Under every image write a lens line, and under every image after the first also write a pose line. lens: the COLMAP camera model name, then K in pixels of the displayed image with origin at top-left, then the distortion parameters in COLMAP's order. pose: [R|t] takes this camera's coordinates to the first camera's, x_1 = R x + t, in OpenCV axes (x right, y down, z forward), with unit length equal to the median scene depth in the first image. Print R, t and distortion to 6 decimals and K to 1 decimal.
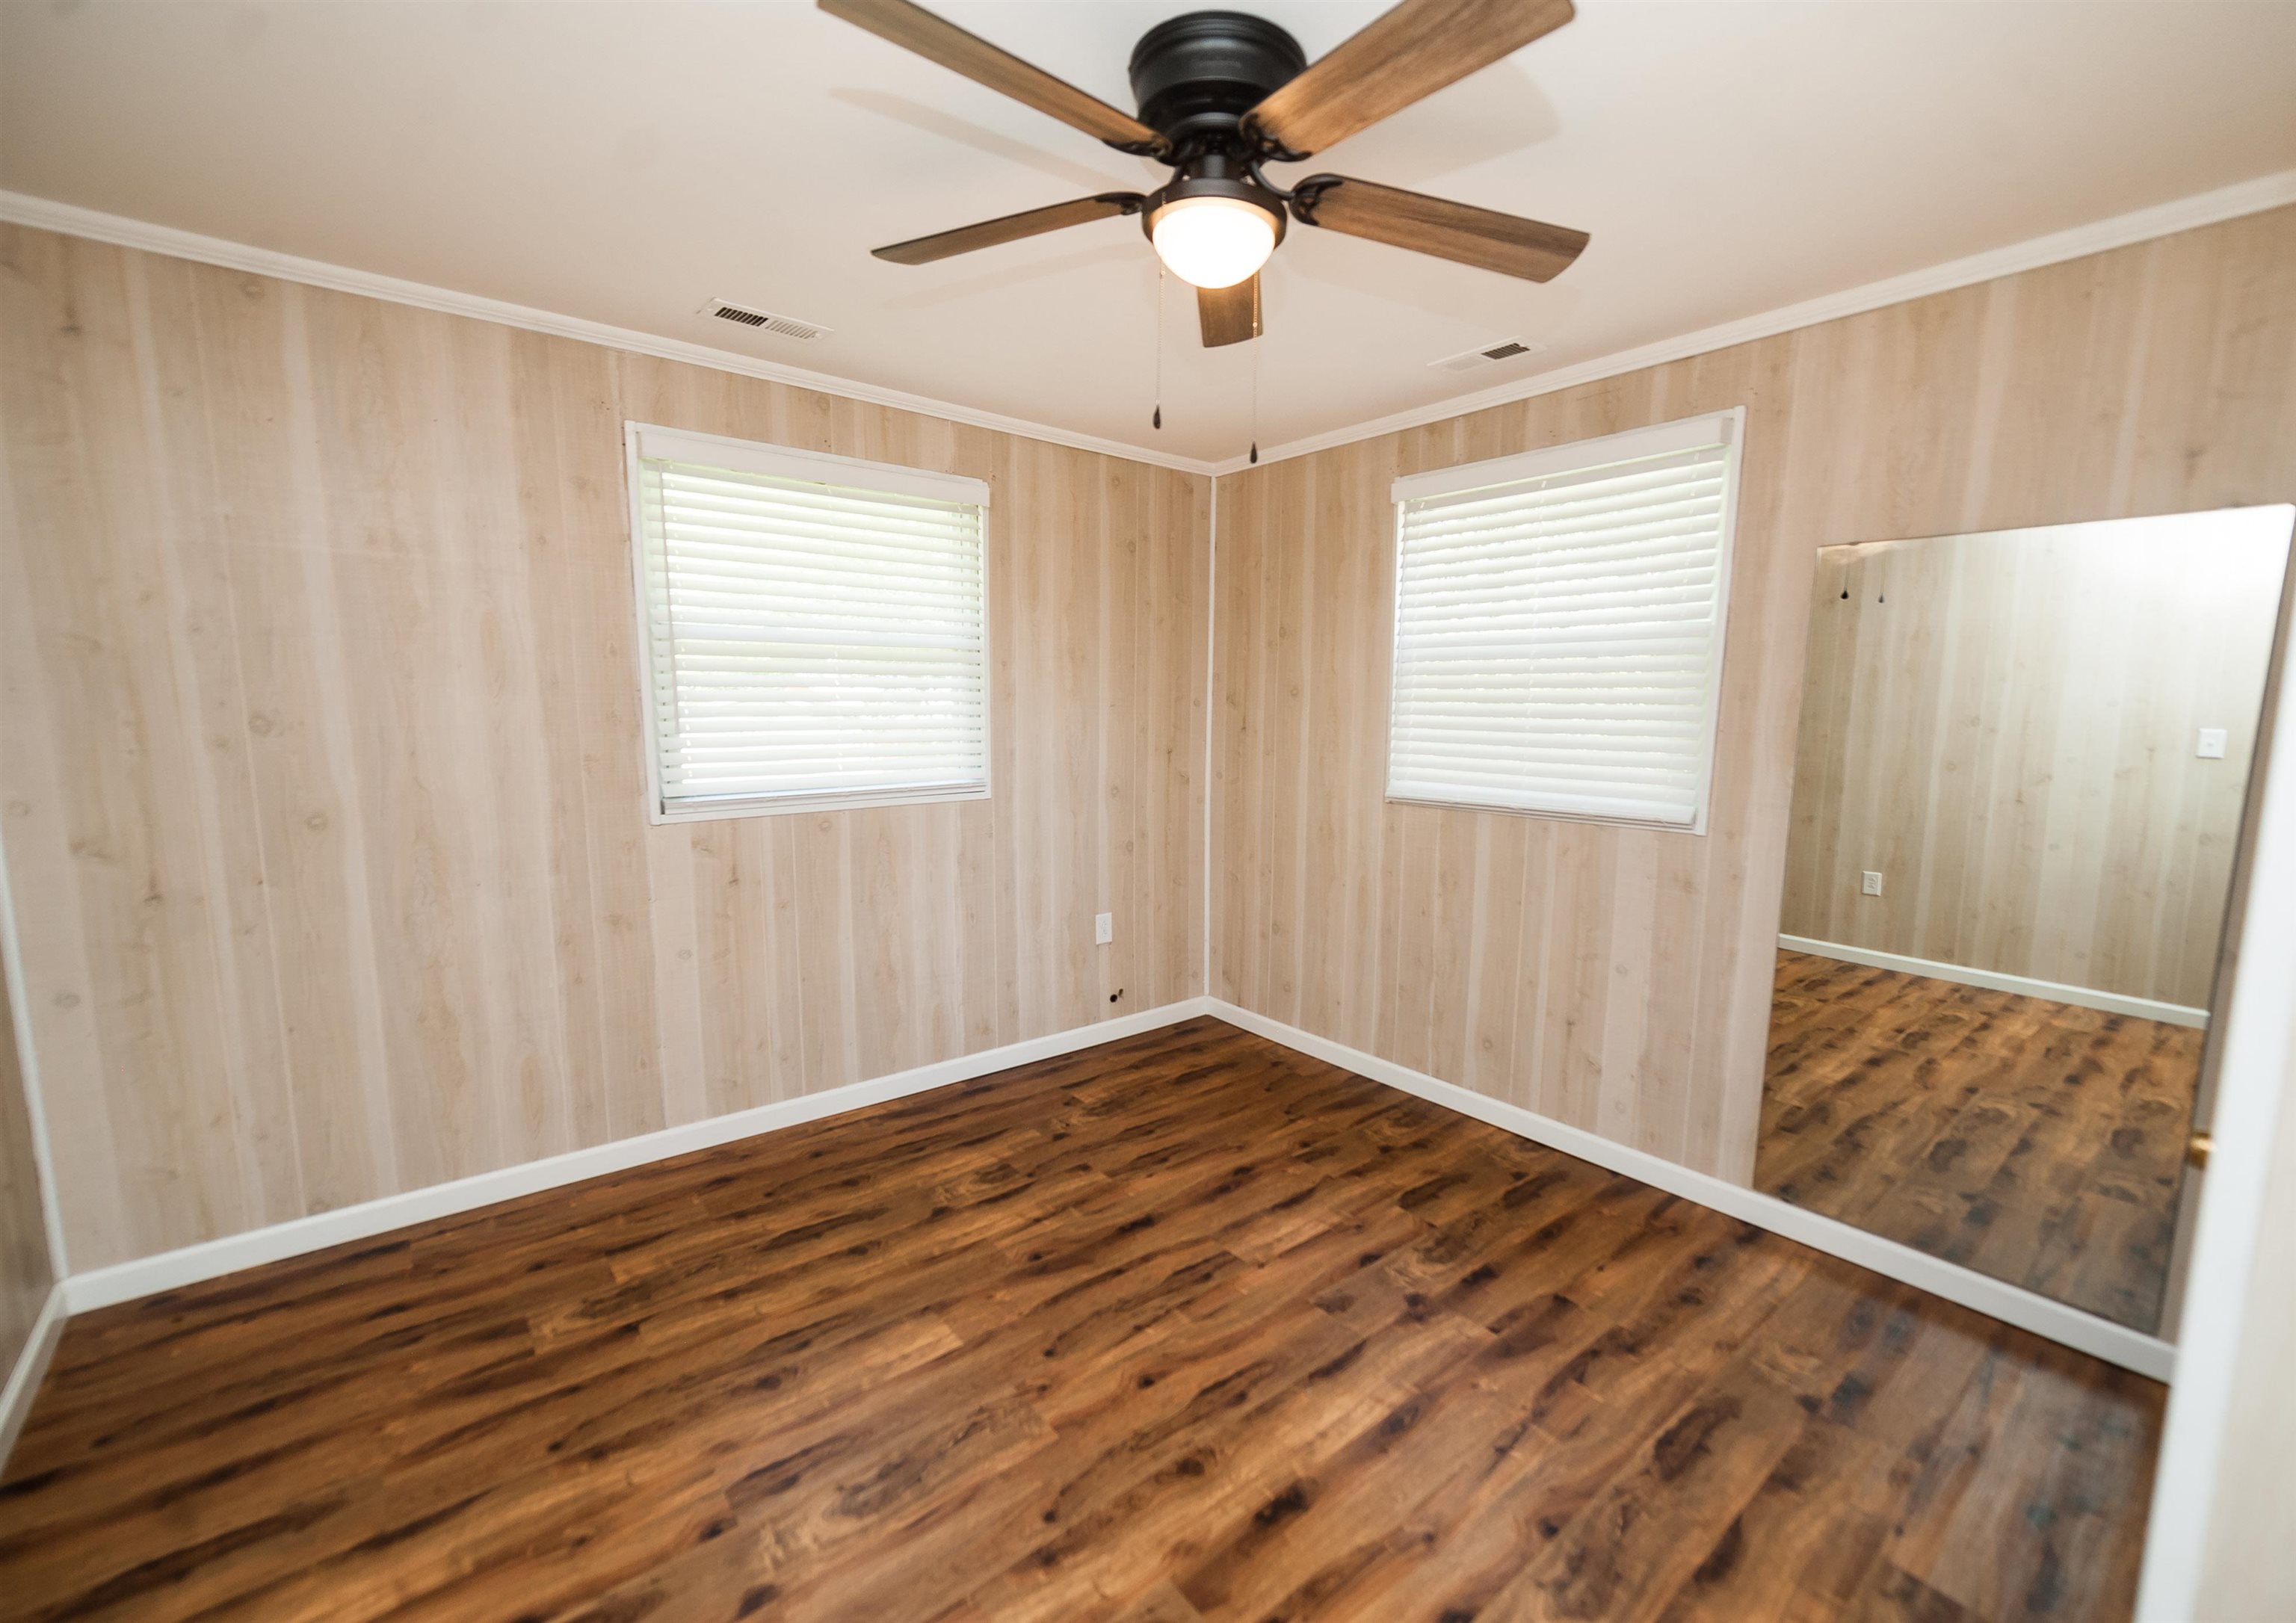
lens RADIAL K [[970.7, 0, 1150.8], [0, 970.7, 815.9], [0, 0, 1]] dist [0.001143, 0.000113]
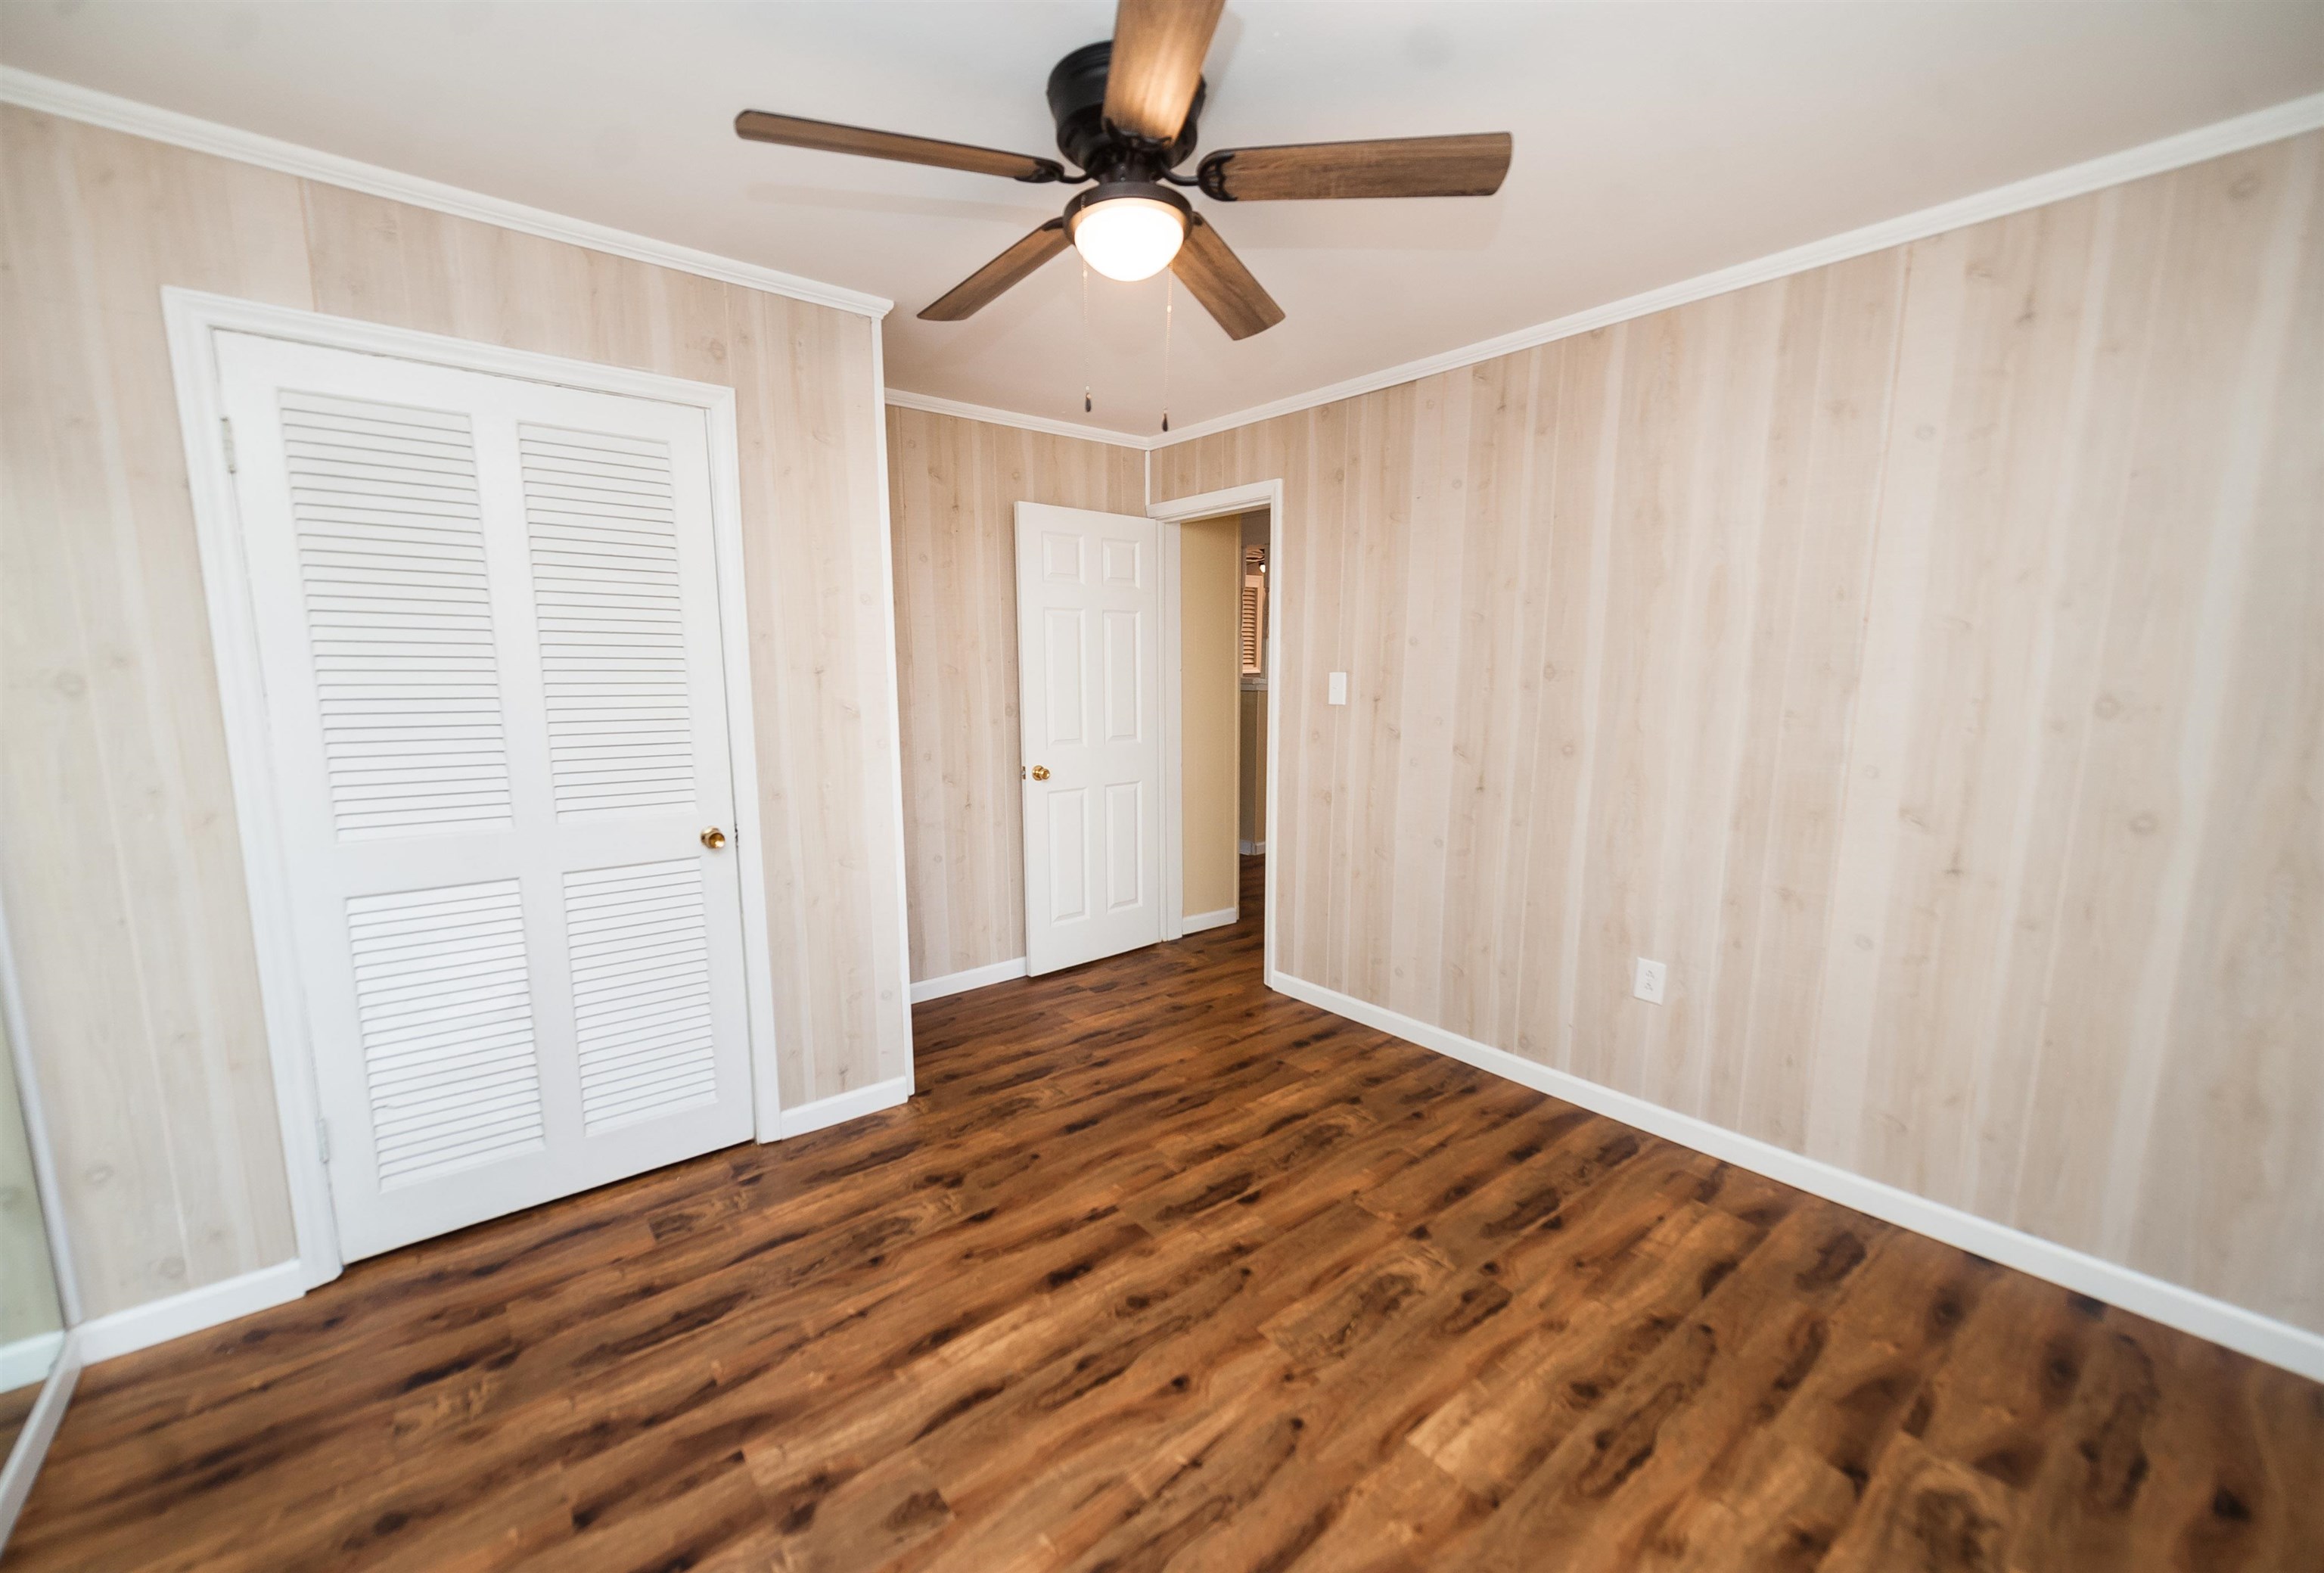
lens RADIAL K [[946.4, 0, 1155.4], [0, 946.4, 796.0], [0, 0, 1]] dist [-0.002063, -0.000075]
pose [[-0.999754, -0.008329, -0.020533, 0.044023], [-0.013331, 0.966283, 0.257137, -0.200455], [0.017699, 0.257348, -0.966157, 1.778628]]
